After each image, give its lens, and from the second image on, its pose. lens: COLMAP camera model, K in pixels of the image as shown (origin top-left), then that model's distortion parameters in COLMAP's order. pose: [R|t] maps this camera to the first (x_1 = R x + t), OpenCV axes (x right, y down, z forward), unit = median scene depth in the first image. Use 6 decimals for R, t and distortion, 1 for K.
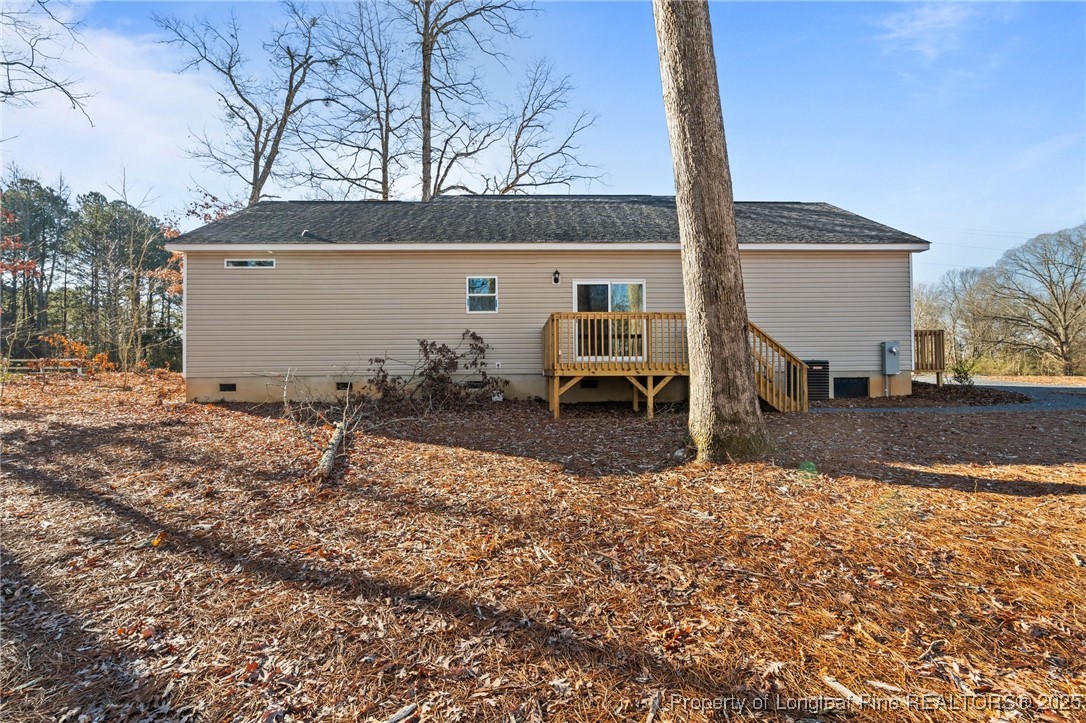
lens RADIAL K [[497.0, 0, 540.9], [0, 497.0, 355.8], [0, 0, 1]] dist [-0.004429, -0.000171]
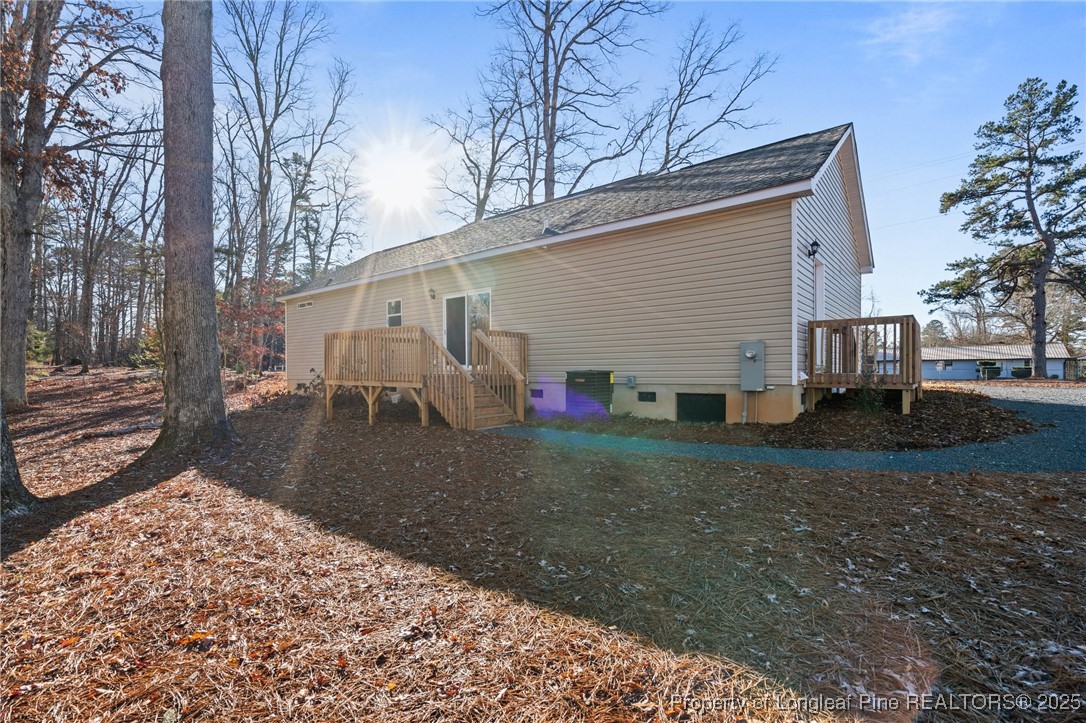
lens RADIAL K [[497.0, 0, 540.9], [0, 497.0, 355.8], [0, 0, 1]] dist [-0.004429, -0.000171]
pose [[0.762053, -0.021293, -0.647165, 0.963638], [0.035903, 0.999311, 0.009397, -0.019015], [0.646519, -0.030396, 0.762292, 0.286196]]
